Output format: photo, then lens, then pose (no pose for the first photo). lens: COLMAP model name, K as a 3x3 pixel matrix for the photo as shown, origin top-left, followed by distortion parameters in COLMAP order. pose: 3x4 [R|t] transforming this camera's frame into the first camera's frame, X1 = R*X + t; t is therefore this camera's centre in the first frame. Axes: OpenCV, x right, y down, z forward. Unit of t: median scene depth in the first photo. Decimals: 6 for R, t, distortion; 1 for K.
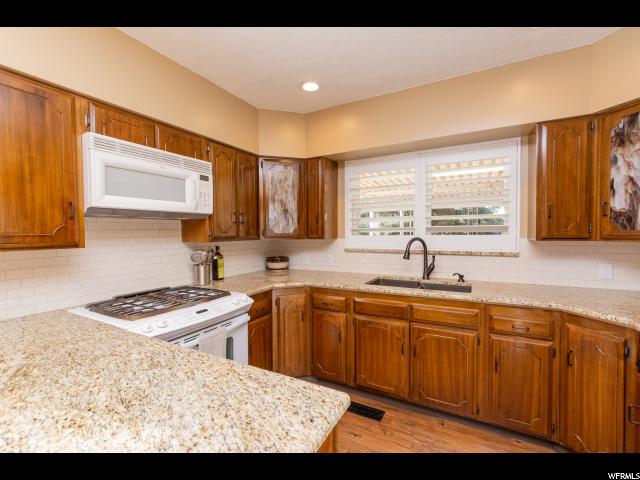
lens RADIAL K [[283.6, 0, 316.2], [0, 283.6, 241.8], [0, 0, 1]] dist [-0.001306, -0.000374]
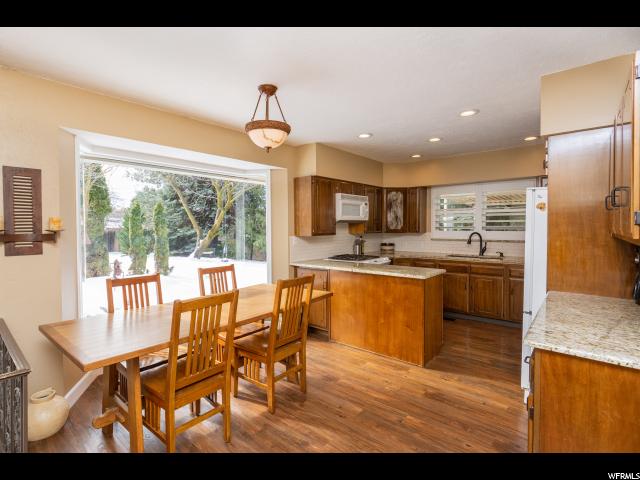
lens RADIAL K [[324.0, 0, 303.6], [0, 324.0, 235.6], [0, 0, 1]] dist [0.035595, -0.000374]
pose [[0.979506, 0.008628, -0.201228, -0.306524], [-0.008298, 0.999962, 0.002480, 0.010560], [0.201242, -0.000759, 0.979541, -1.291534]]
